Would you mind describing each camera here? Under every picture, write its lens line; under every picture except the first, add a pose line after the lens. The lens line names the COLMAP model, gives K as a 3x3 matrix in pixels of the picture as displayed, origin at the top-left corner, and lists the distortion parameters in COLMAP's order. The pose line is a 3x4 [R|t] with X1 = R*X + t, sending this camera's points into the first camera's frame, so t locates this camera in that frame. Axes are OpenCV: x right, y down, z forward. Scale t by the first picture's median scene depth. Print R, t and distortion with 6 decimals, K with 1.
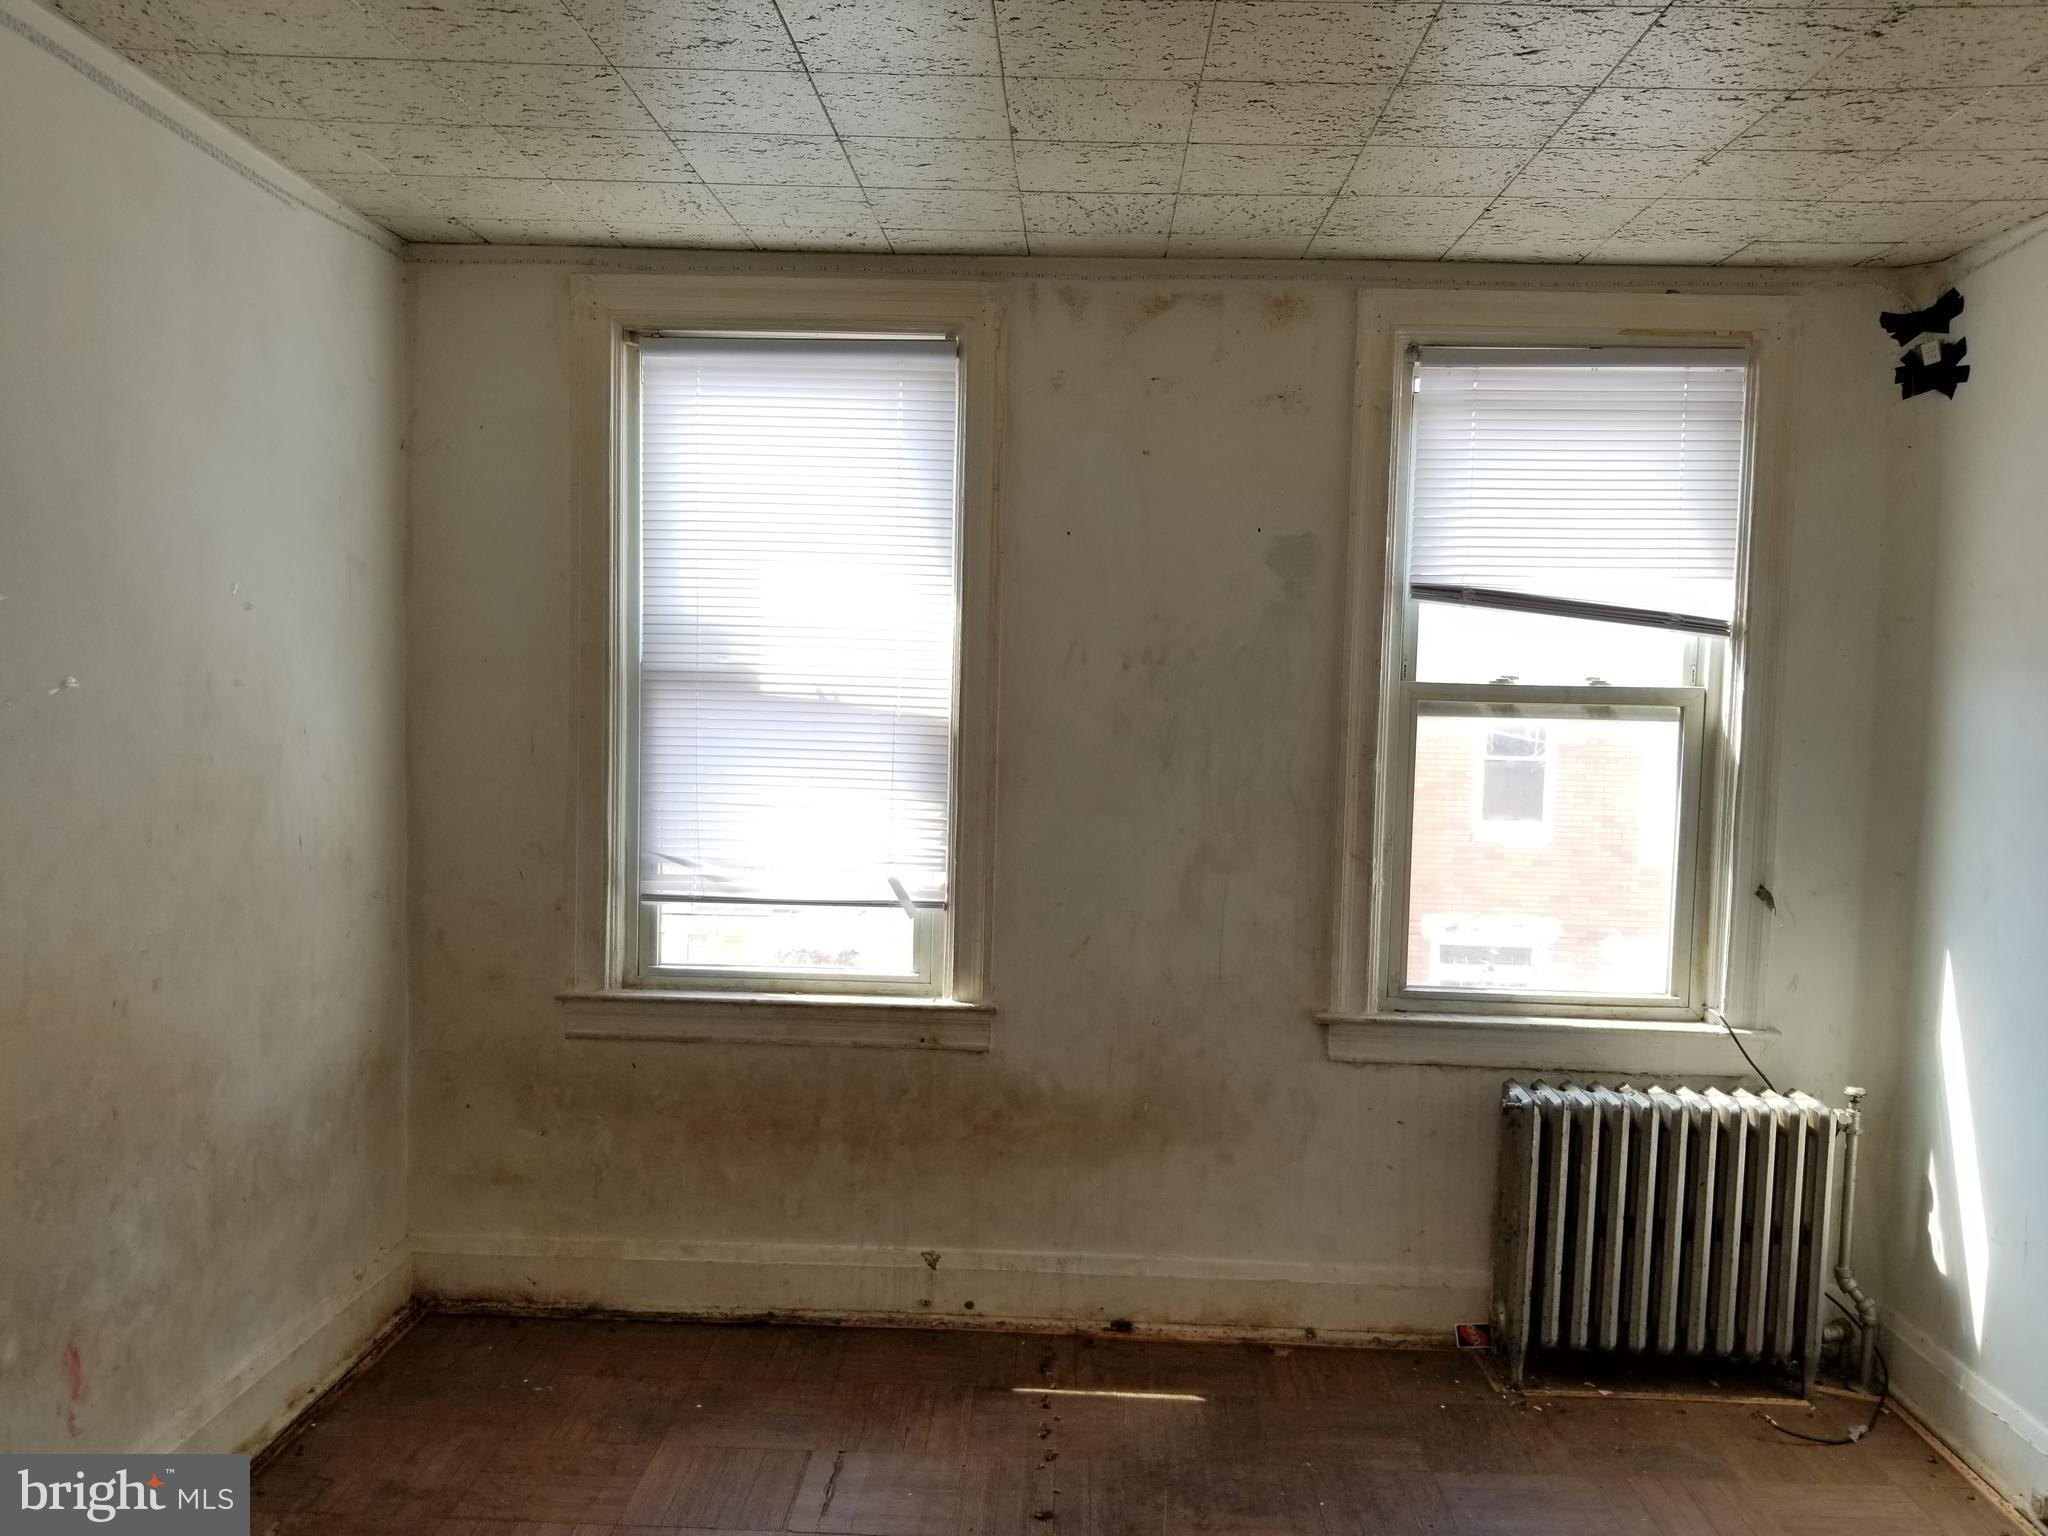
lens RADIAL K [[1660.4, 0, 1028.6], [0, 1660.4, 828.3], [0, 0, 1]] dist [0.044457, -0.005089]
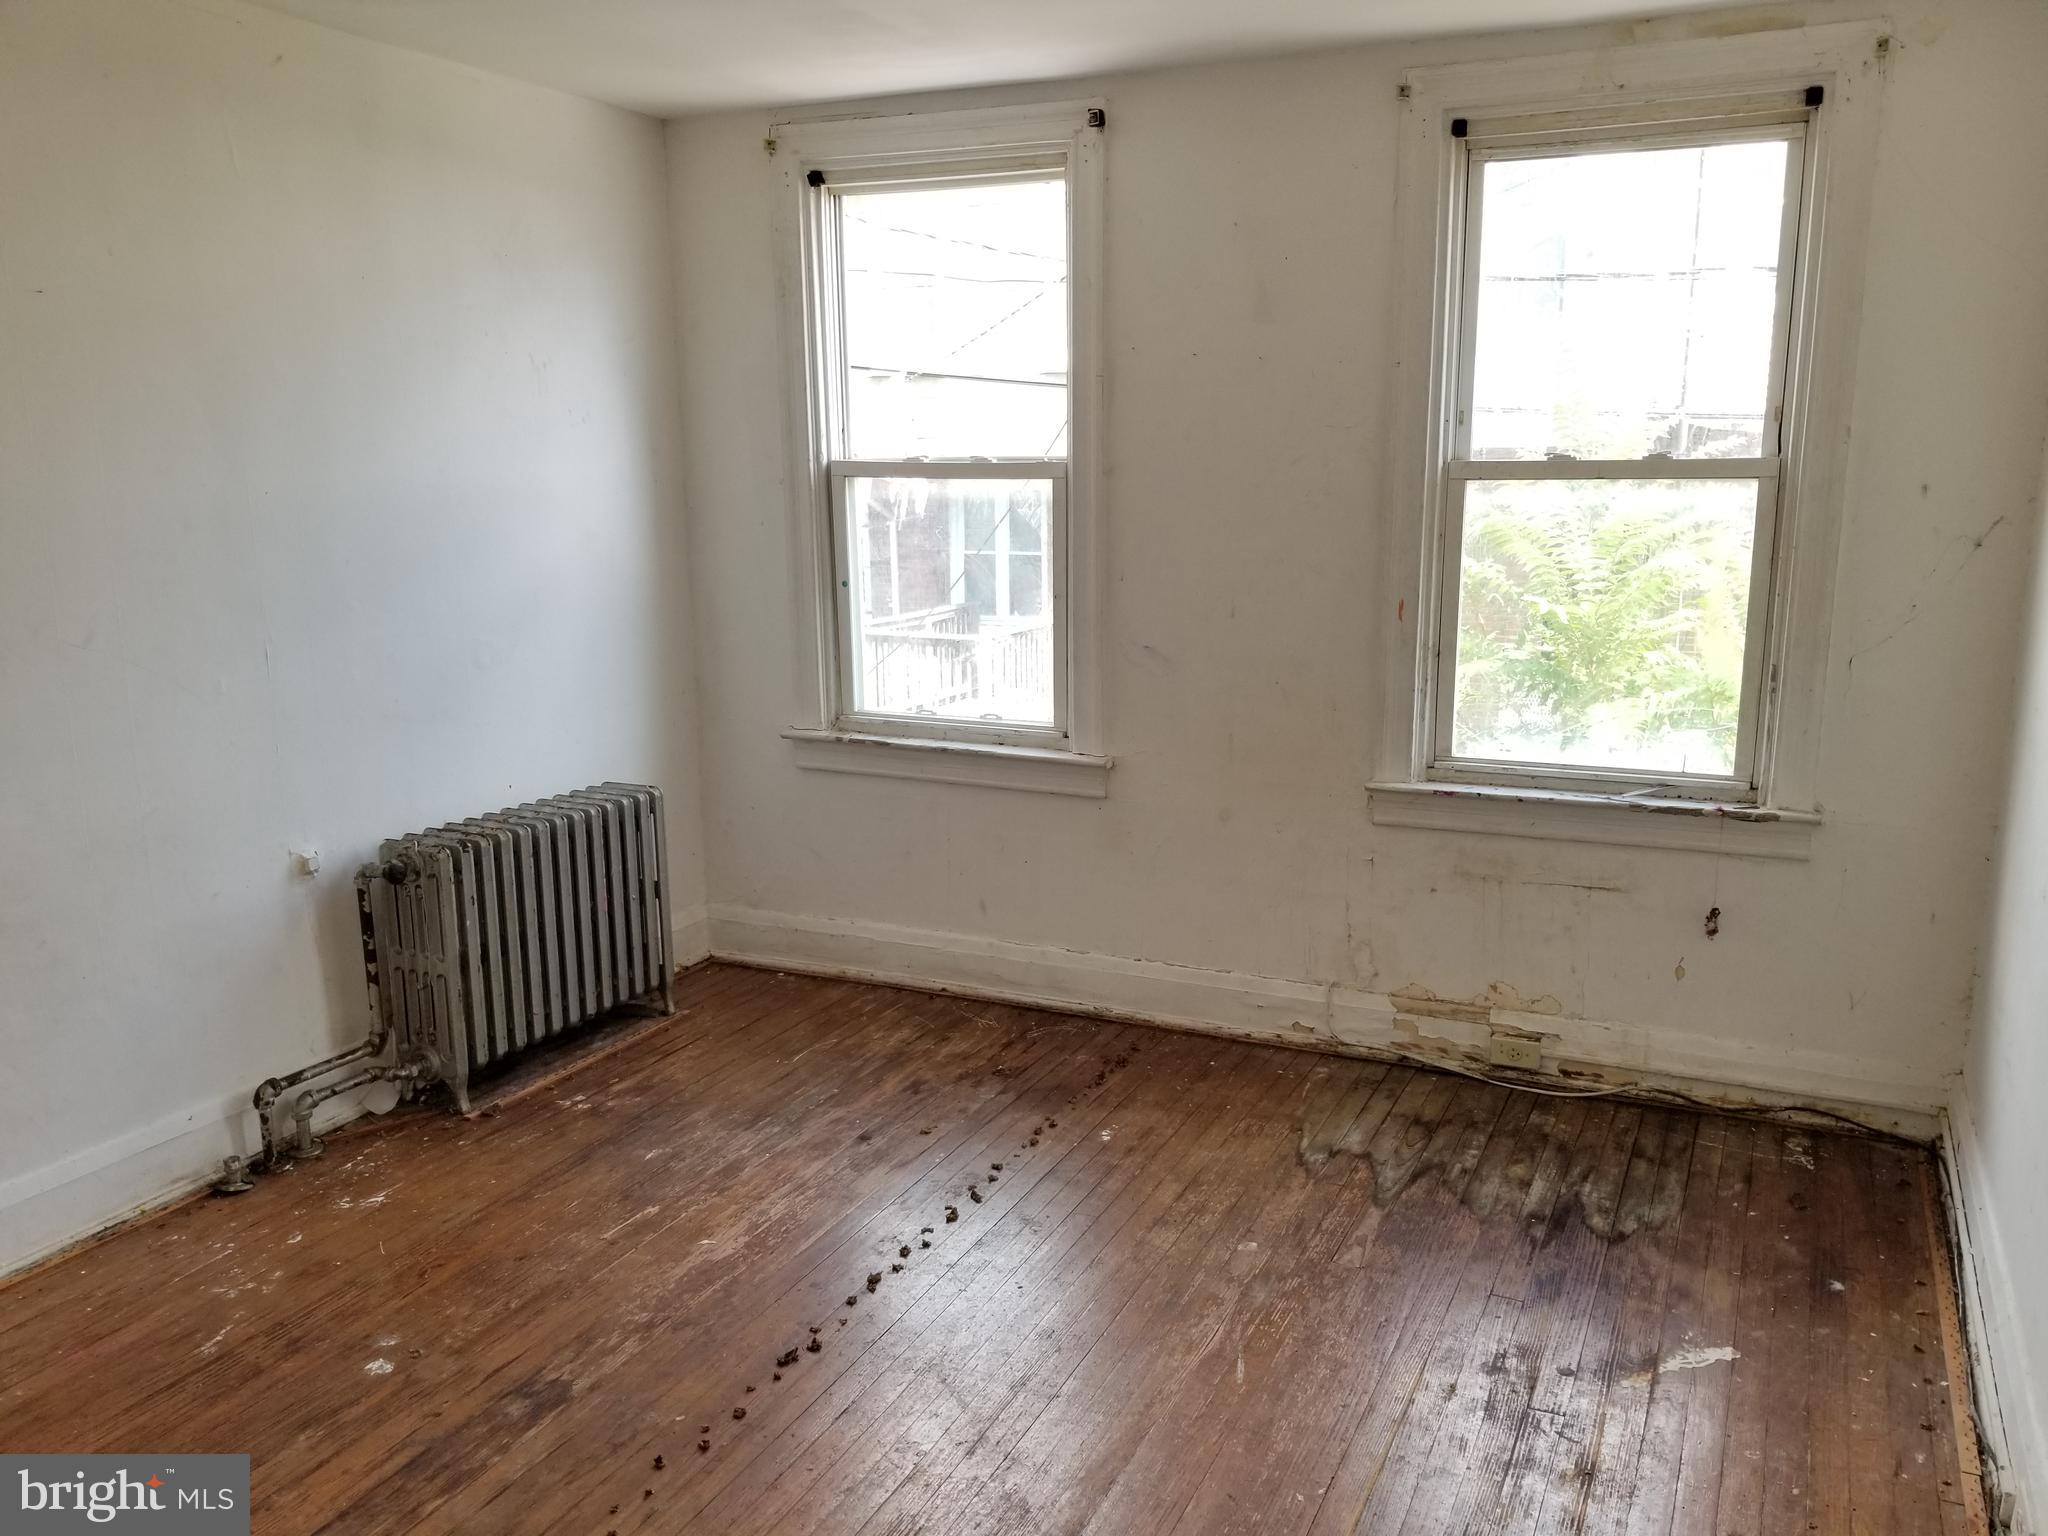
lens RADIAL K [[1660.4, 0, 1028.6], [0, 1660.4, 828.3], [0, 0, 1]] dist [0.044457, -0.005089]
pose [[0.920375, 0.055375, -0.387097, 0.392447], [-0.000556, 0.990107, 0.140315, -0.010486], [0.391037, -0.128927, 0.911300, -0.091908]]
